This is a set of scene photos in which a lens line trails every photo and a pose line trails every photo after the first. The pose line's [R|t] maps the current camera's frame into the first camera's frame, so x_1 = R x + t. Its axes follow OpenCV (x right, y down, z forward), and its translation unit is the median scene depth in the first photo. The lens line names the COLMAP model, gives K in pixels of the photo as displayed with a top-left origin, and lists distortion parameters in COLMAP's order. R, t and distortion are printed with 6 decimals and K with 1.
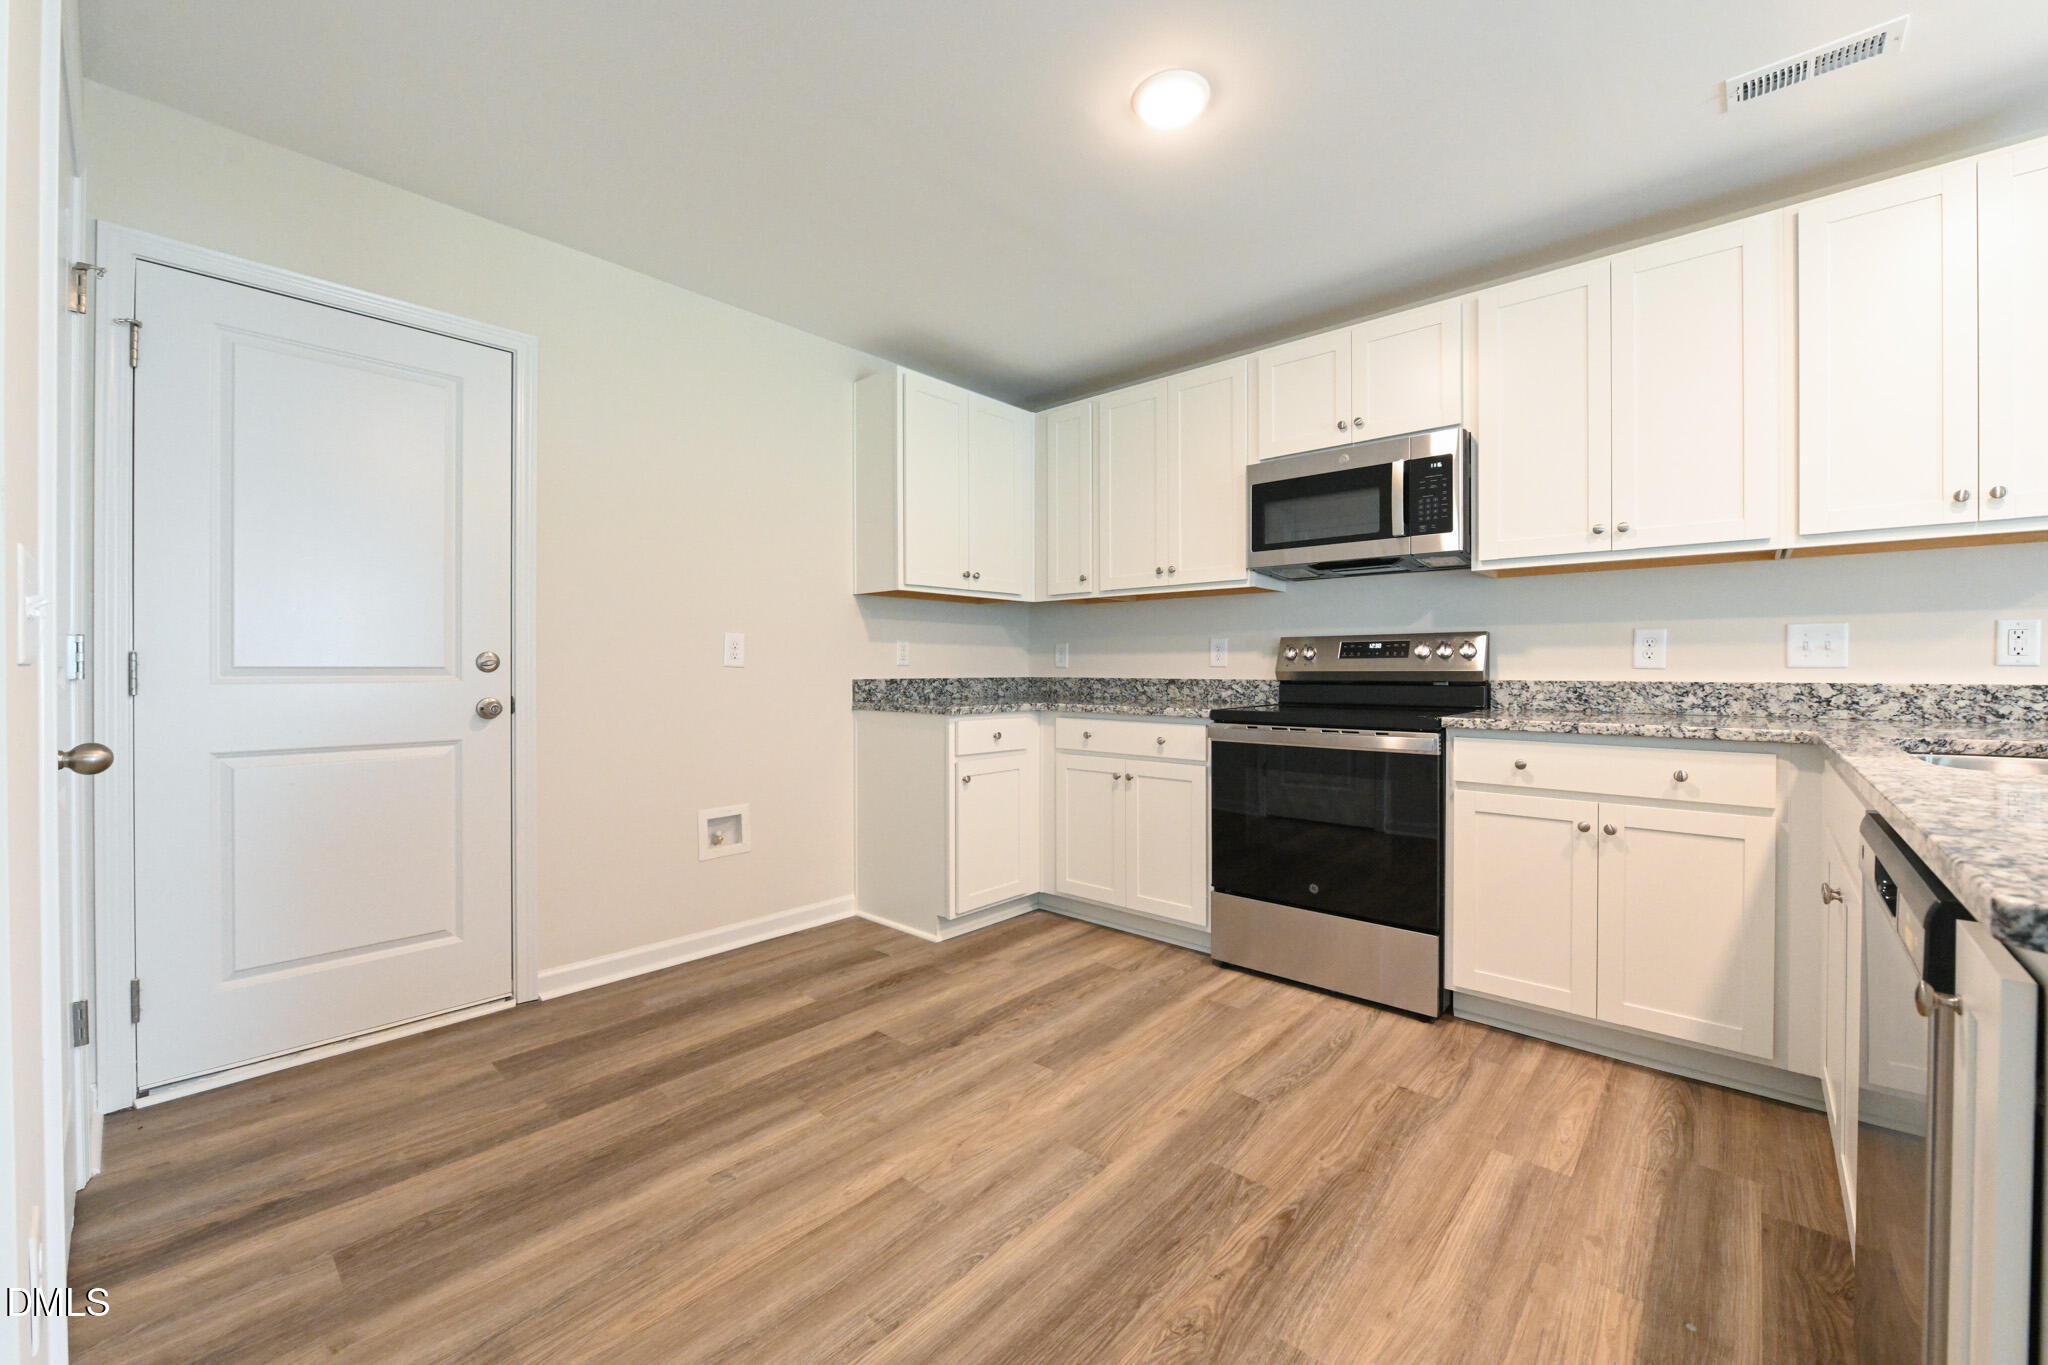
lens RADIAL K [[807.4, 0, 1026.7], [0, 807.4, 669.6], [0, 0, 1]] dist [-0.009421, -0.000387]
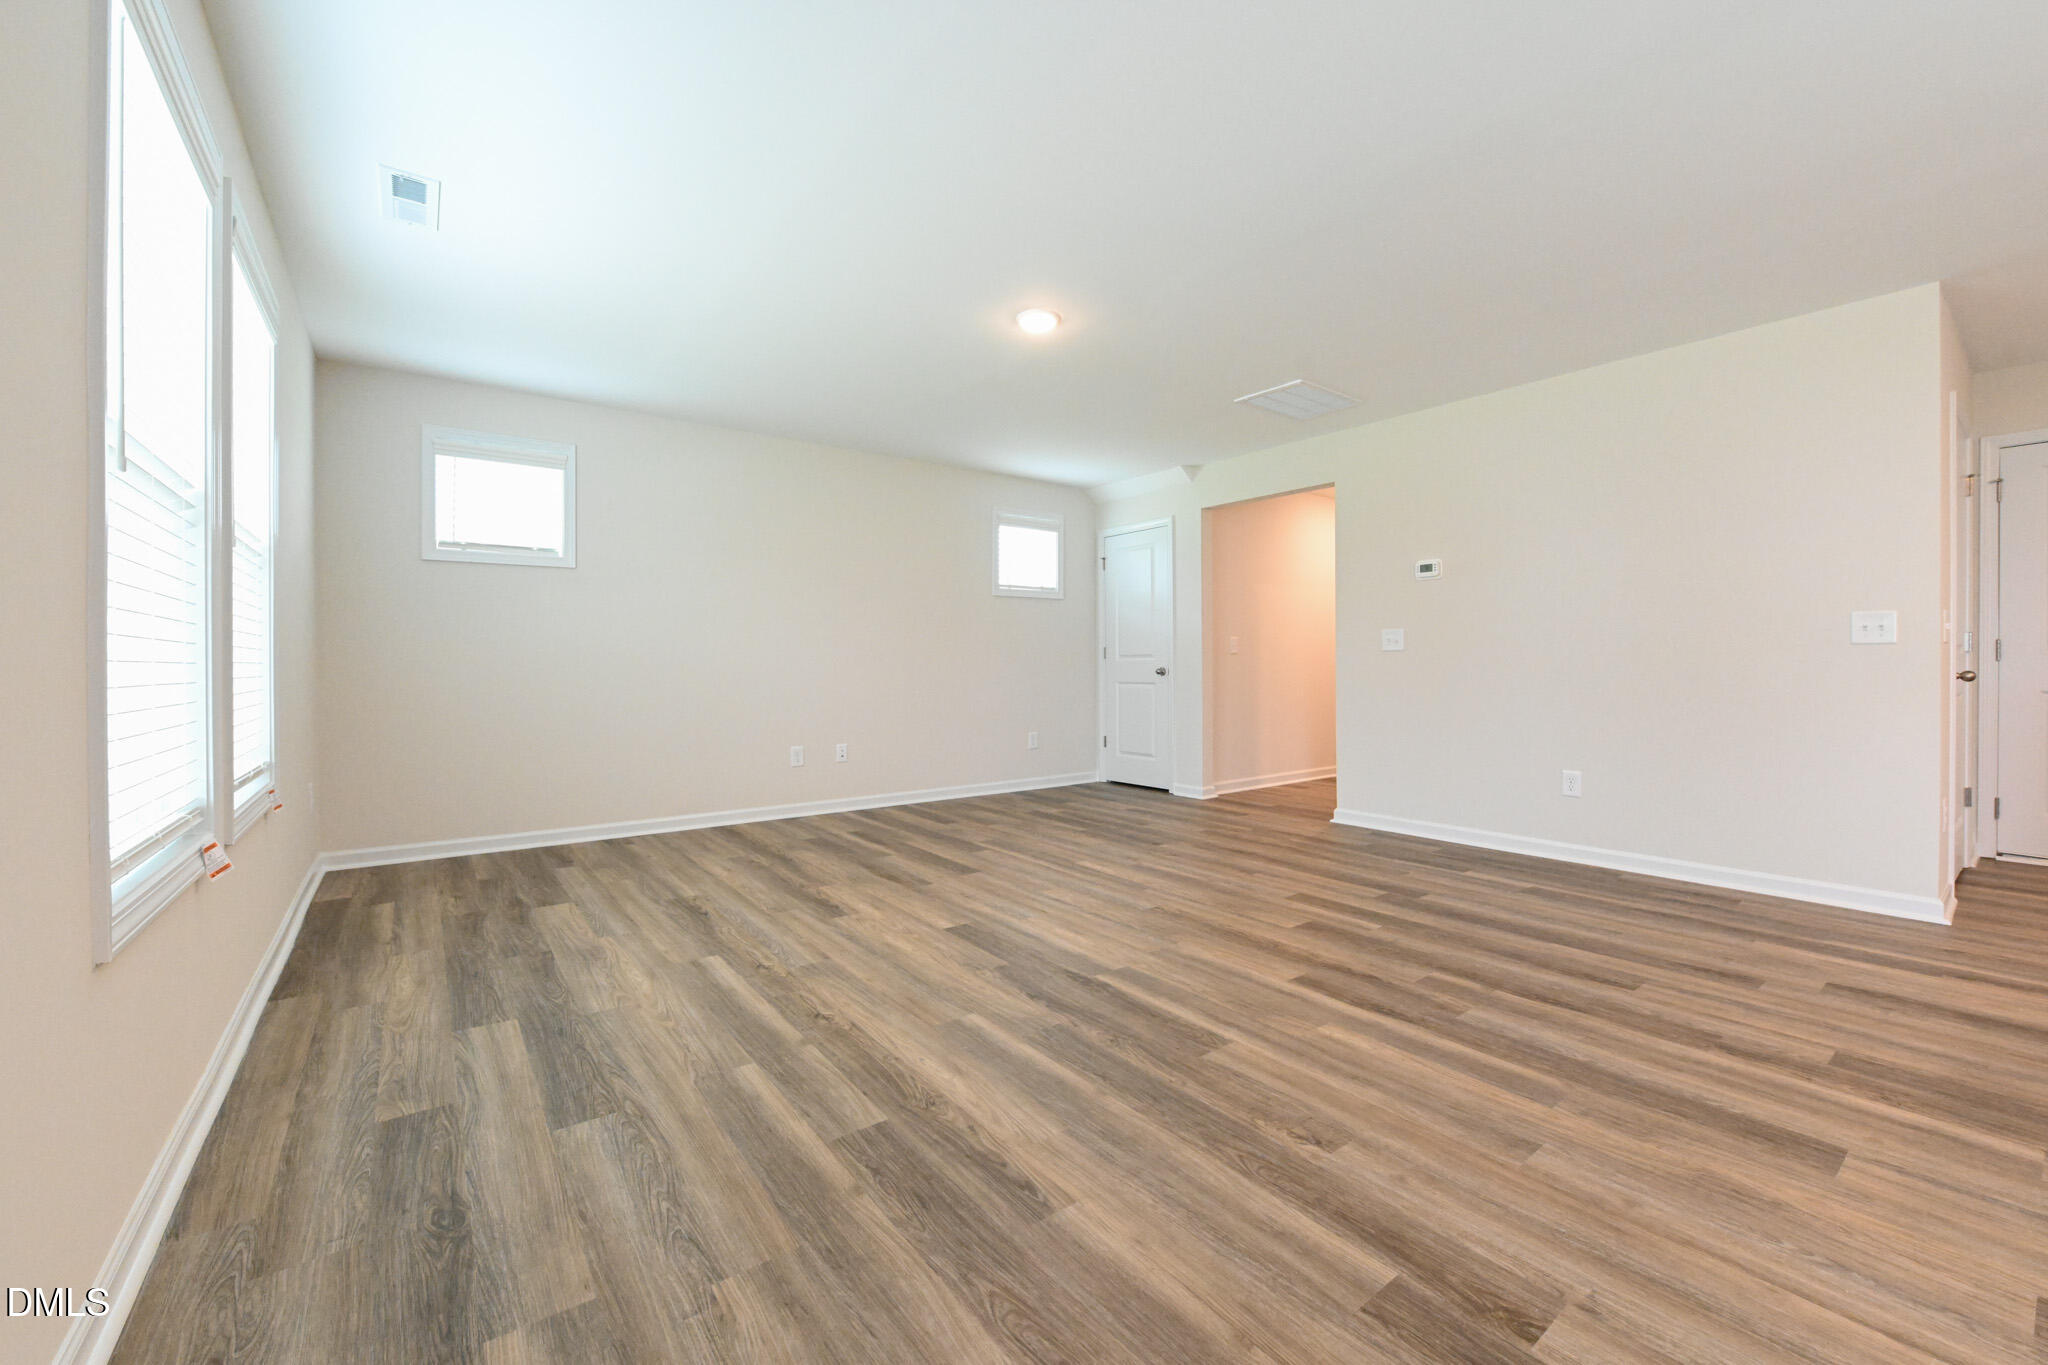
lens RADIAL K [[807.4, 0, 1026.7], [0, 807.4, 669.6], [0, 0, 1]] dist [-0.009421, -0.000387]
pose [[-0.192444, 0.009542, -0.981262, 0.966000], [0.000334, 0.999953, 0.009658, 0.025461], [0.981308, 0.001531, -0.192438, -0.748899]]
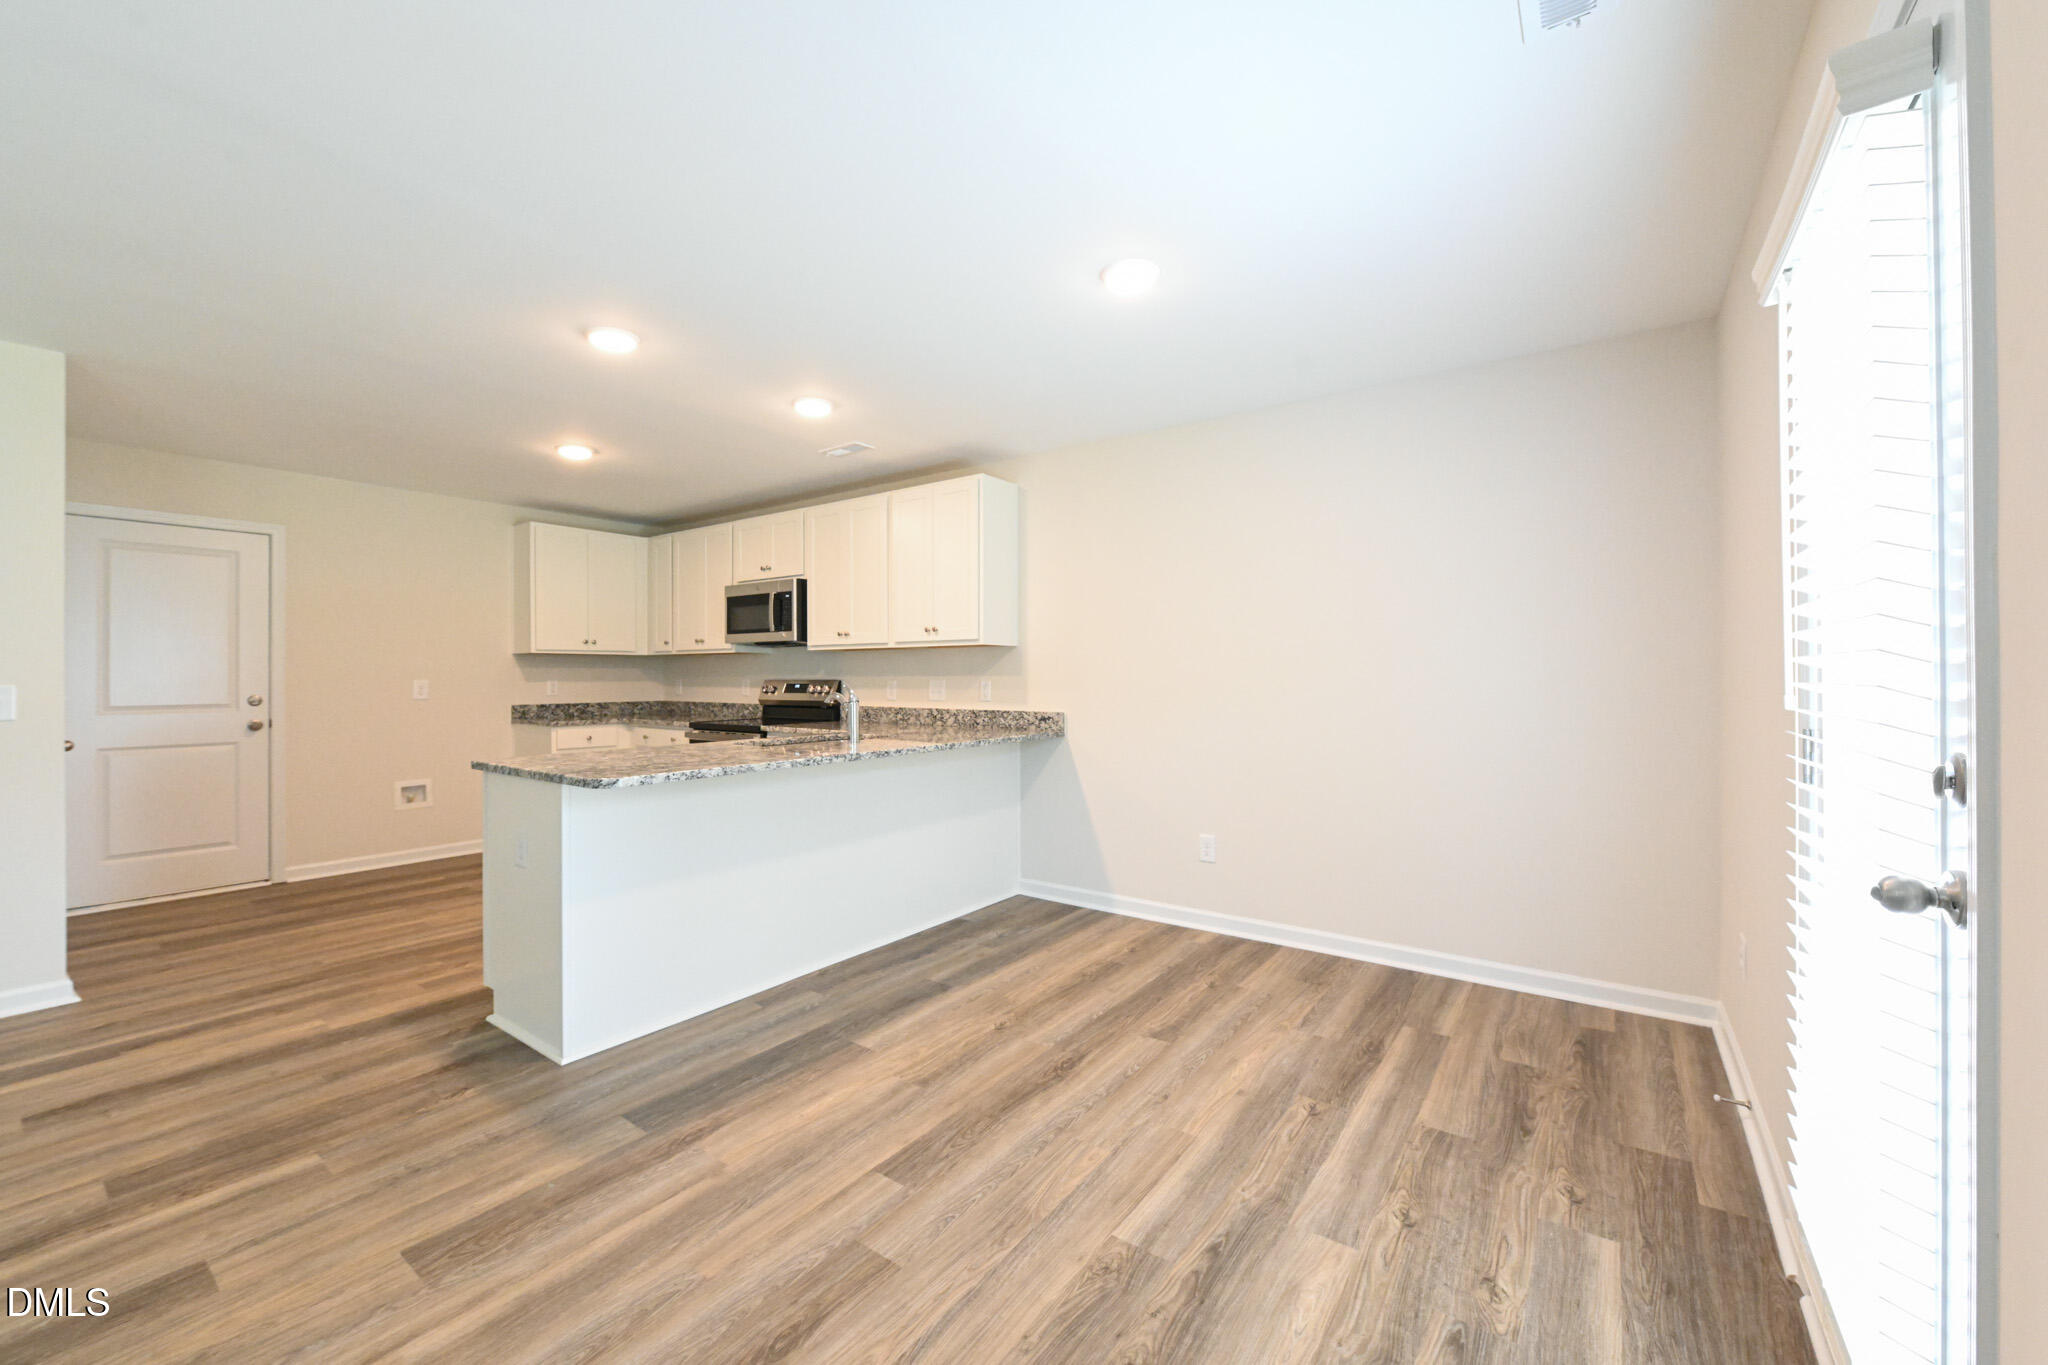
lens RADIAL K [[801.4, 0, 1024.3], [0, 801.4, 672.2], [0, 0, 1]] dist [-0.006872, -0.000784]
pose [[0.994837, -0.002068, 0.101462, 0.835557], [0.002617, 0.999983, -0.005273, -0.055390], [-0.101450, 0.005511, 0.994825, -0.929086]]
